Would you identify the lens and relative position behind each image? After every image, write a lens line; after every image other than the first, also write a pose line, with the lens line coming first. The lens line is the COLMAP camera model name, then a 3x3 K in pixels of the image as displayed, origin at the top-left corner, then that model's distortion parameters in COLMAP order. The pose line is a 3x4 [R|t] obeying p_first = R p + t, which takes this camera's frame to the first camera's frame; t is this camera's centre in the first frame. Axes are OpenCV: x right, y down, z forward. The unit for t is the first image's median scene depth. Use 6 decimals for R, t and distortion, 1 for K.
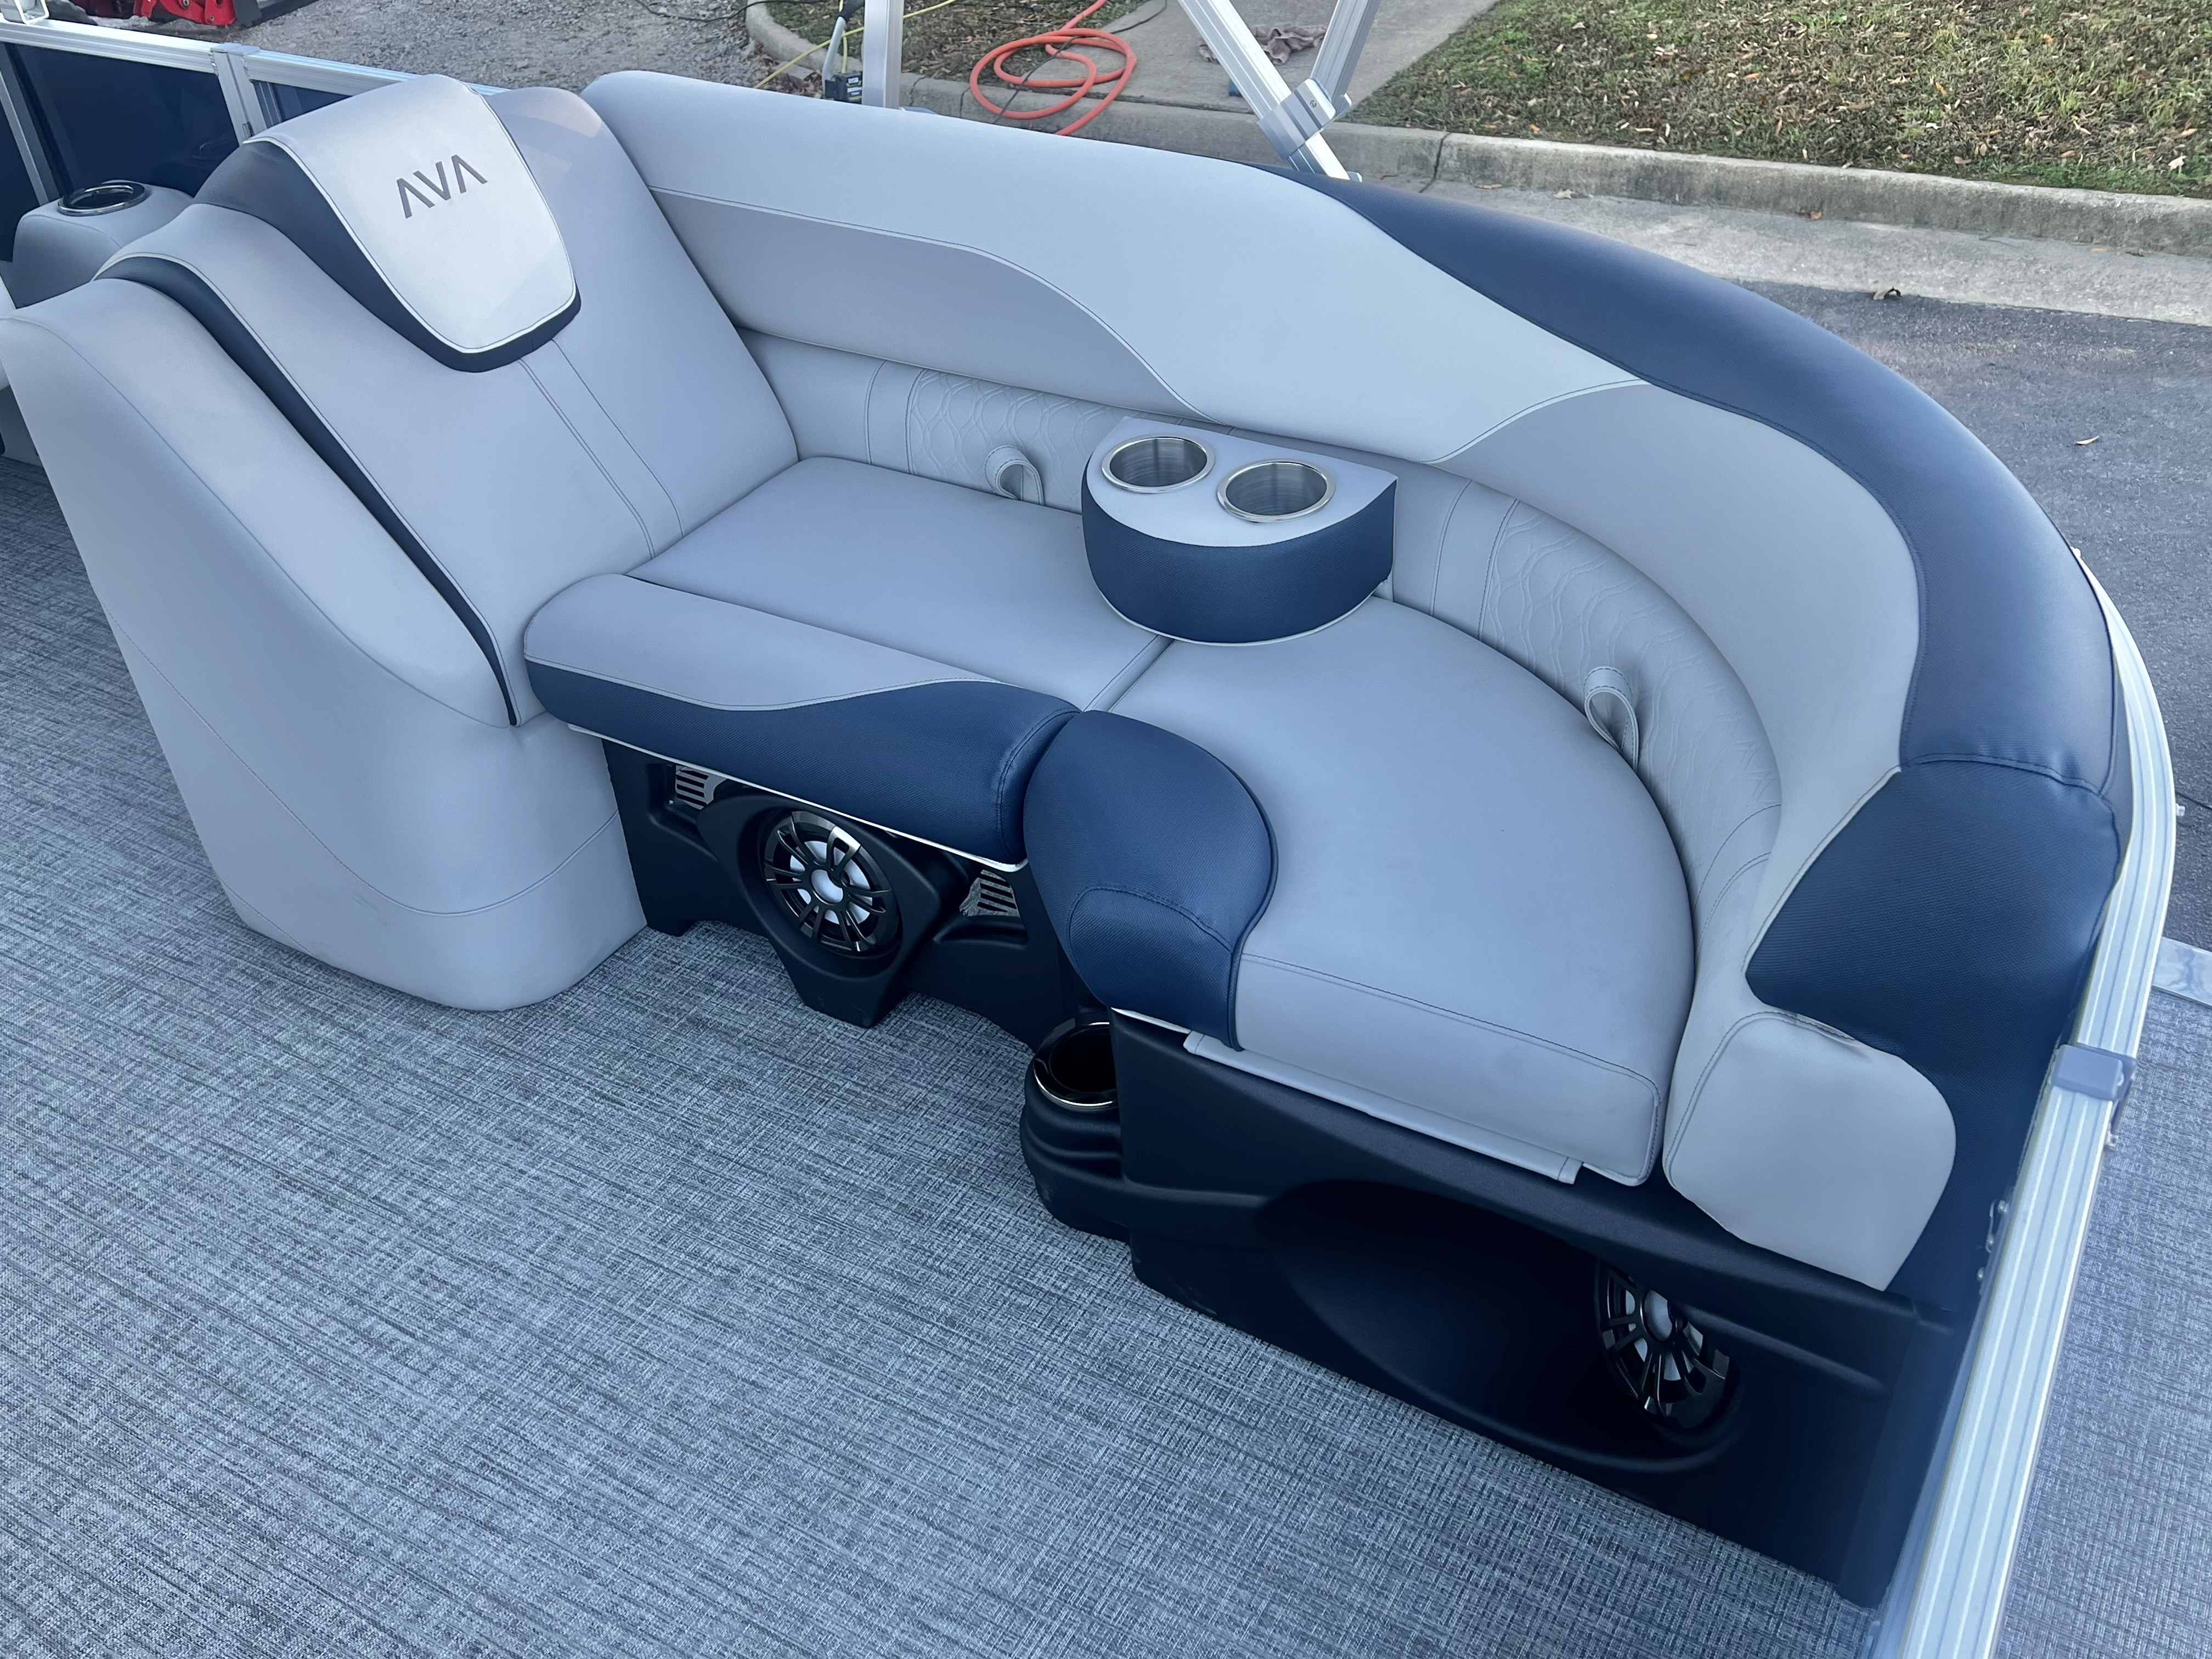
lens RADIAL K [[1983.0, 0, 1104.0], [0, 1983.0, 807.3], [0, 0, 1]] dist [0.042332, -0.029516]
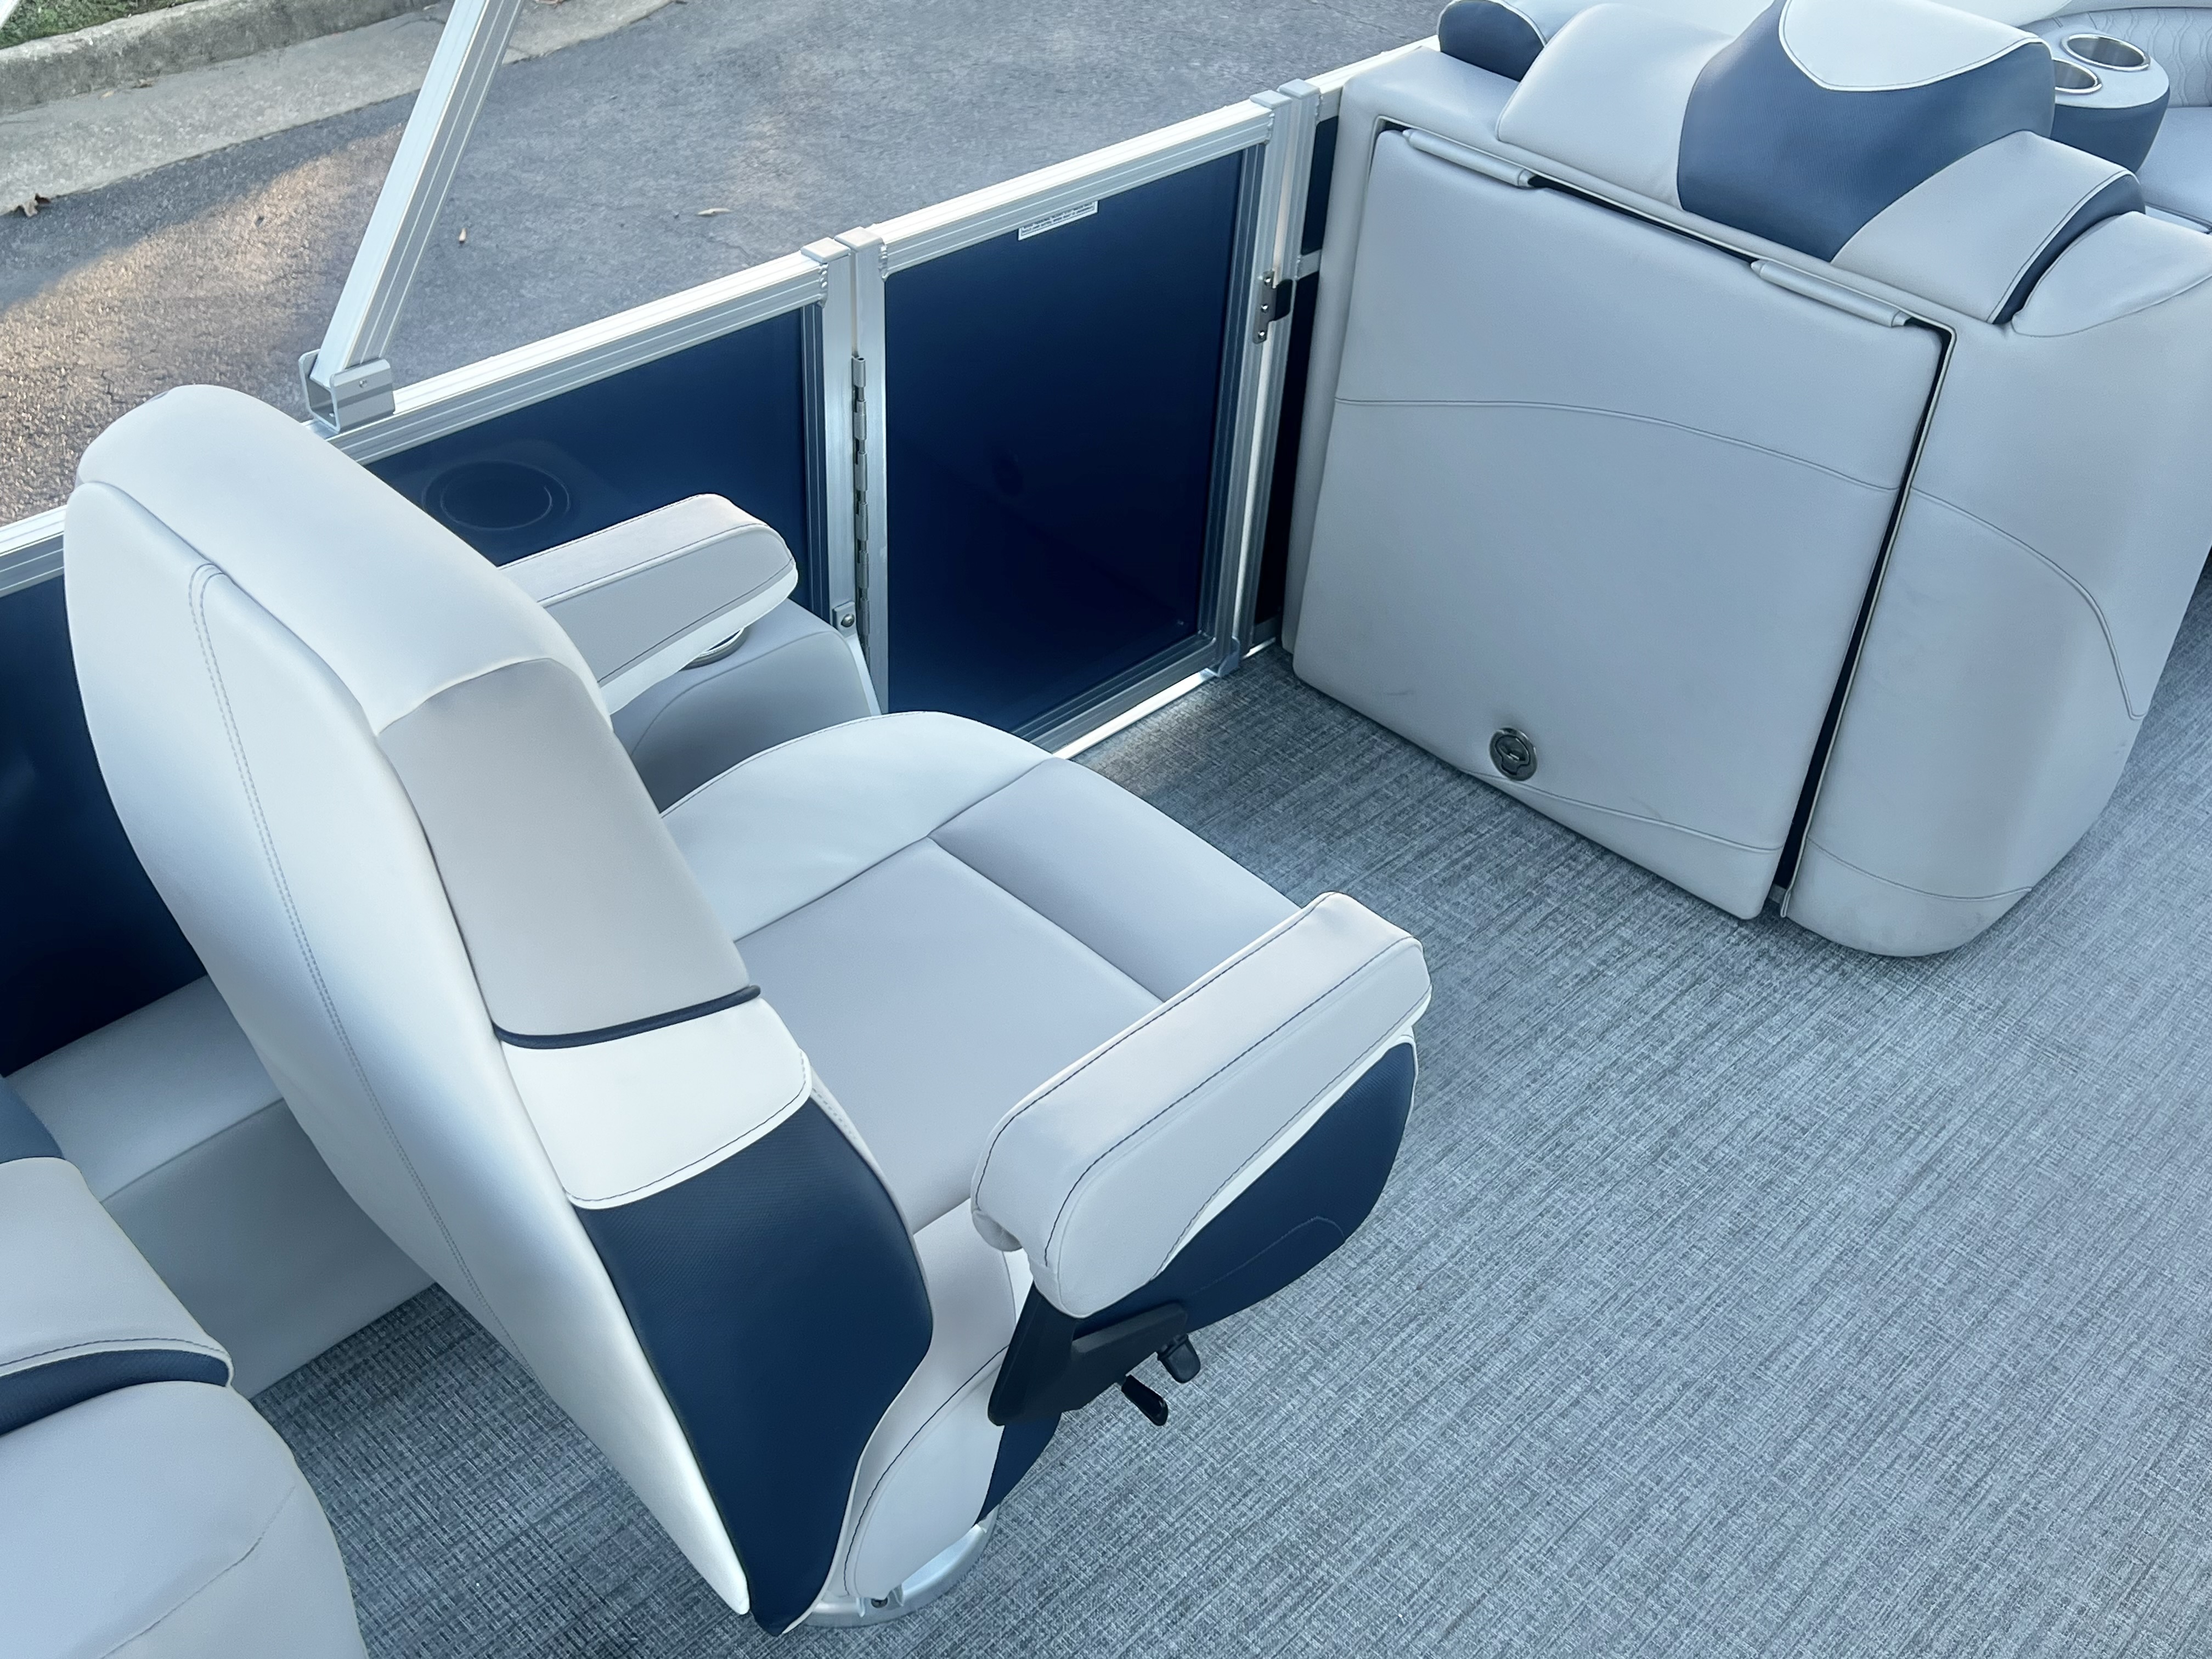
lens RADIAL K [[2333.4, 0, 1123.1], [0, 2333.4, 815.7], [0, 0, 1]] dist [0.030165, 0.000000]
pose [[0.221688, -0.538541, 0.812913, -1.480201], [0.518653, 0.771074, 0.369383, -0.630618], [-0.825744, 0.339733, 0.450254, 0.907862]]
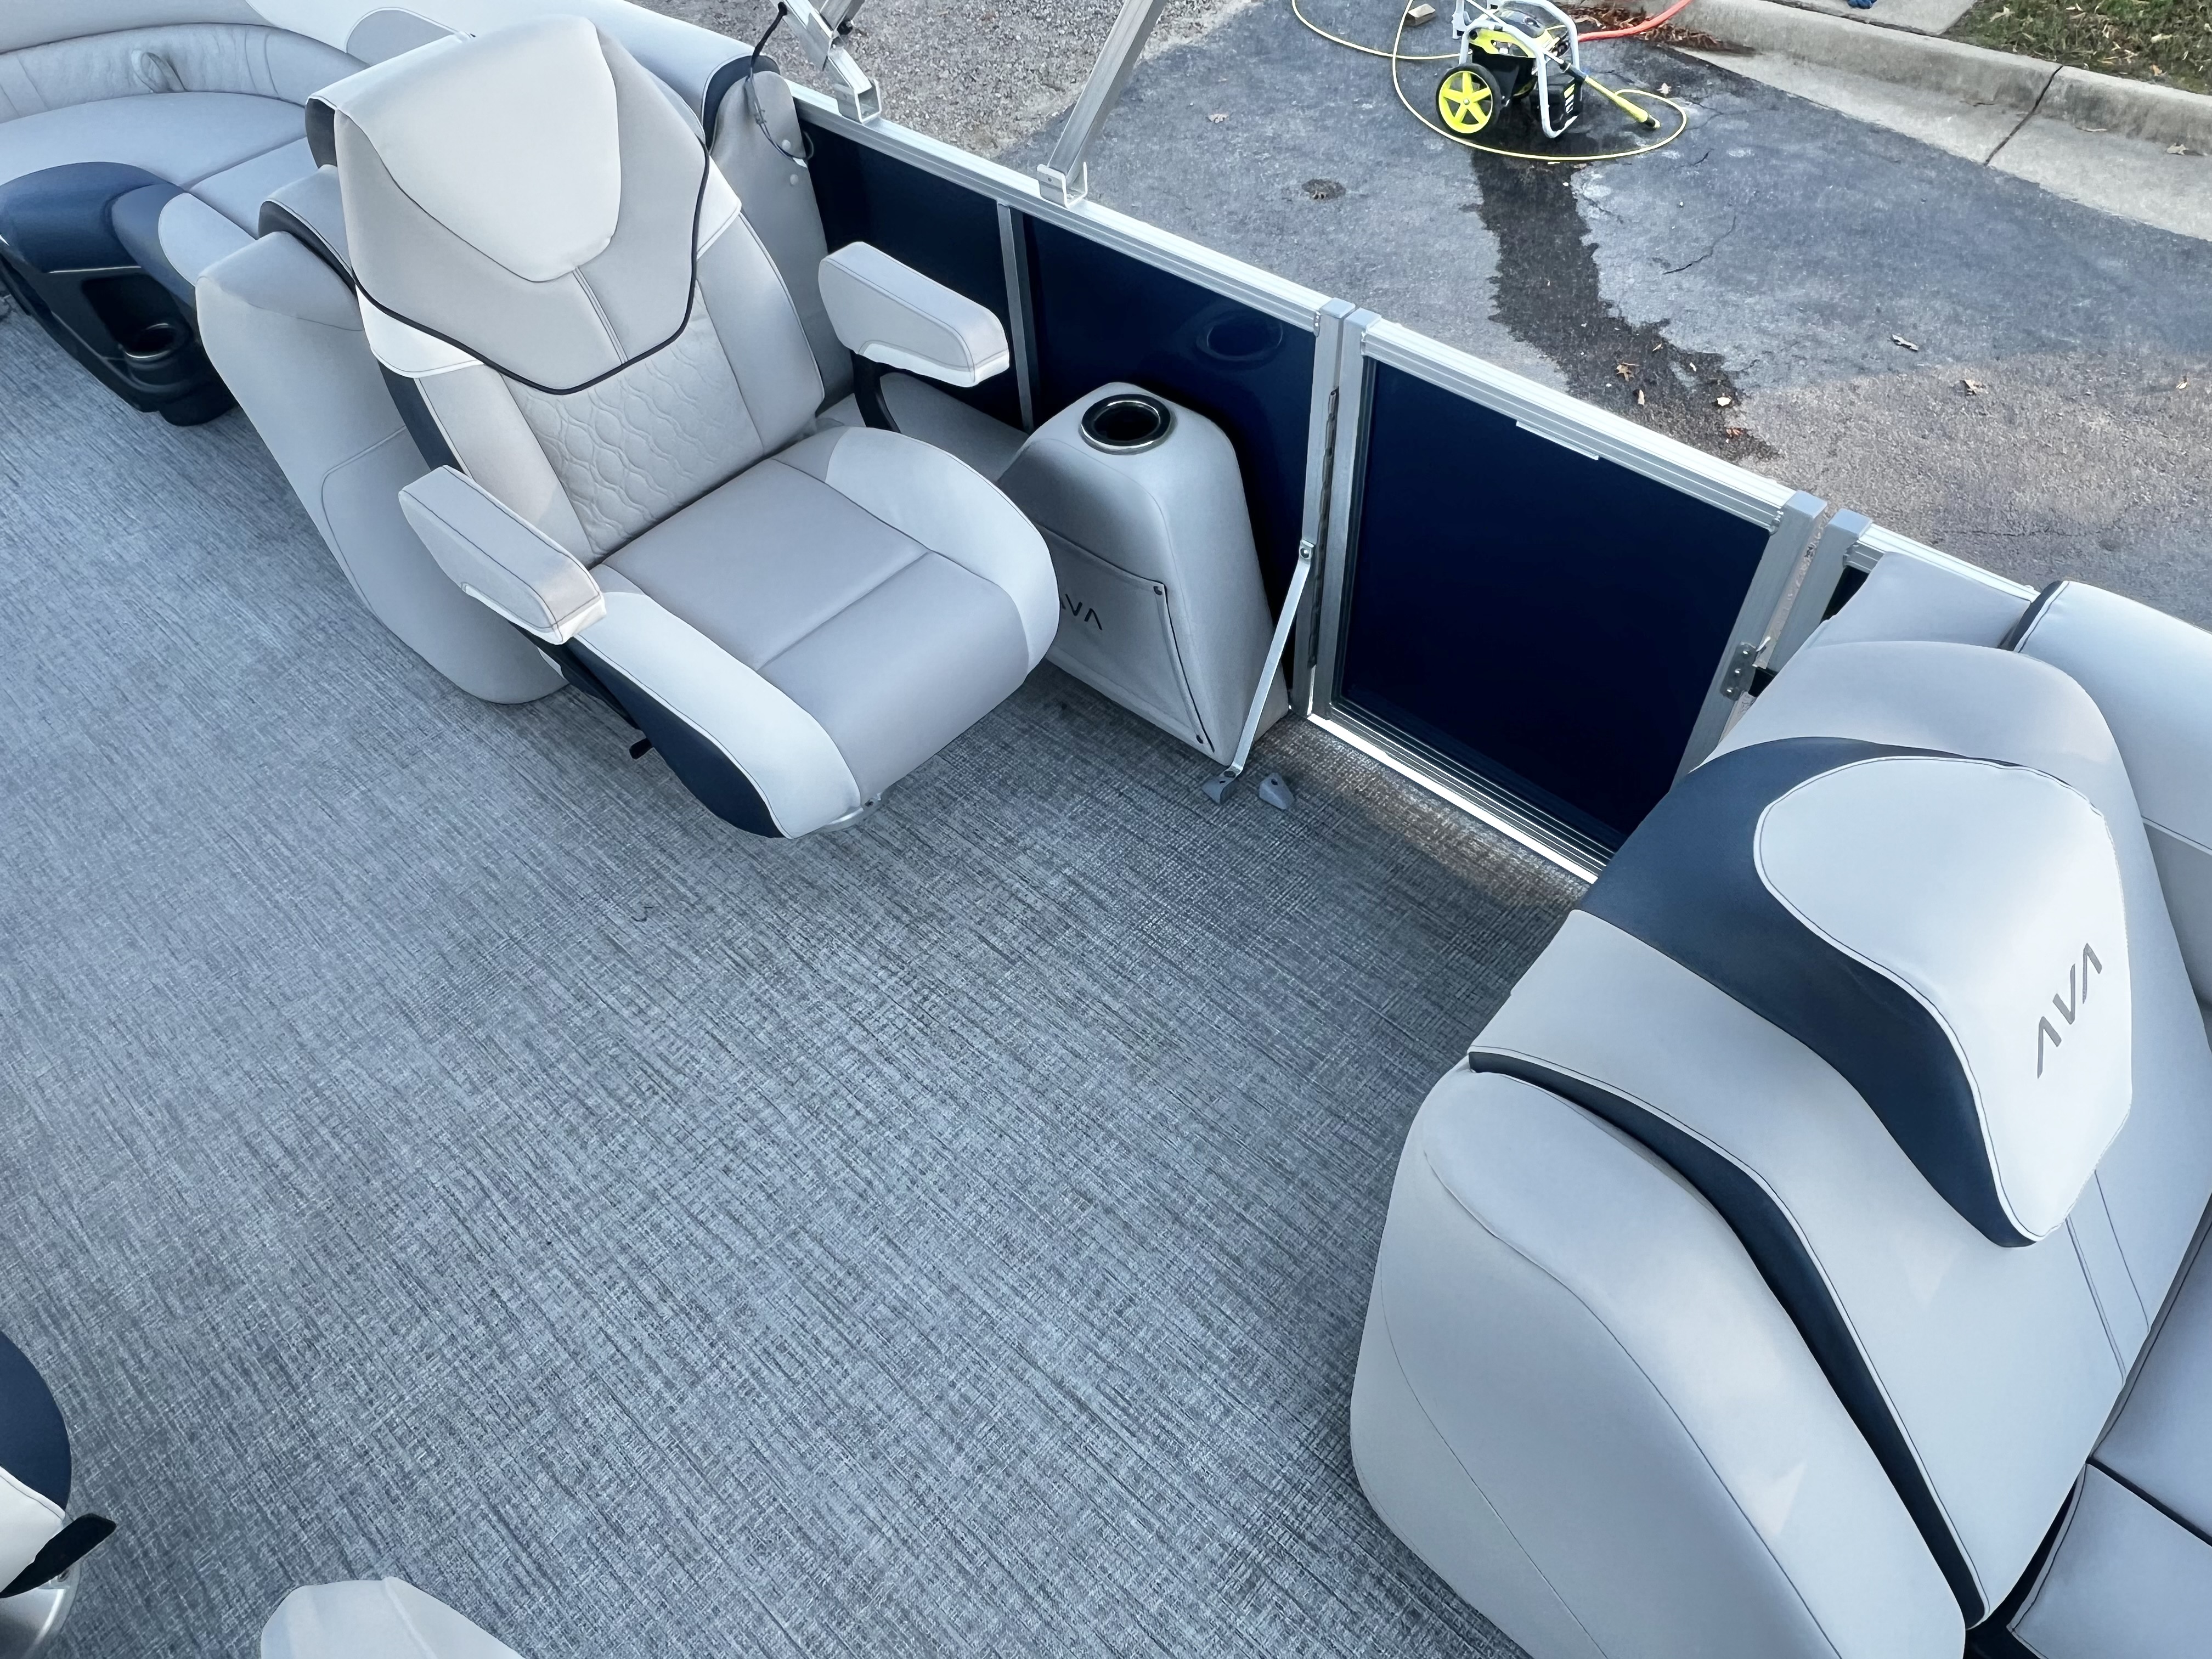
lens RADIAL K [[1417.7, 0, 1086.9], [0, 1417.7, 831.8], [0, 0, 1]] dist [-0.000872, -0.001298]
pose [[0.975644, 0.164565, -0.145044, -0.569756], [-0.118644, 0.952024, 0.282087, -0.443783], [0.184507, -0.258008, 0.948361, 0.494512]]
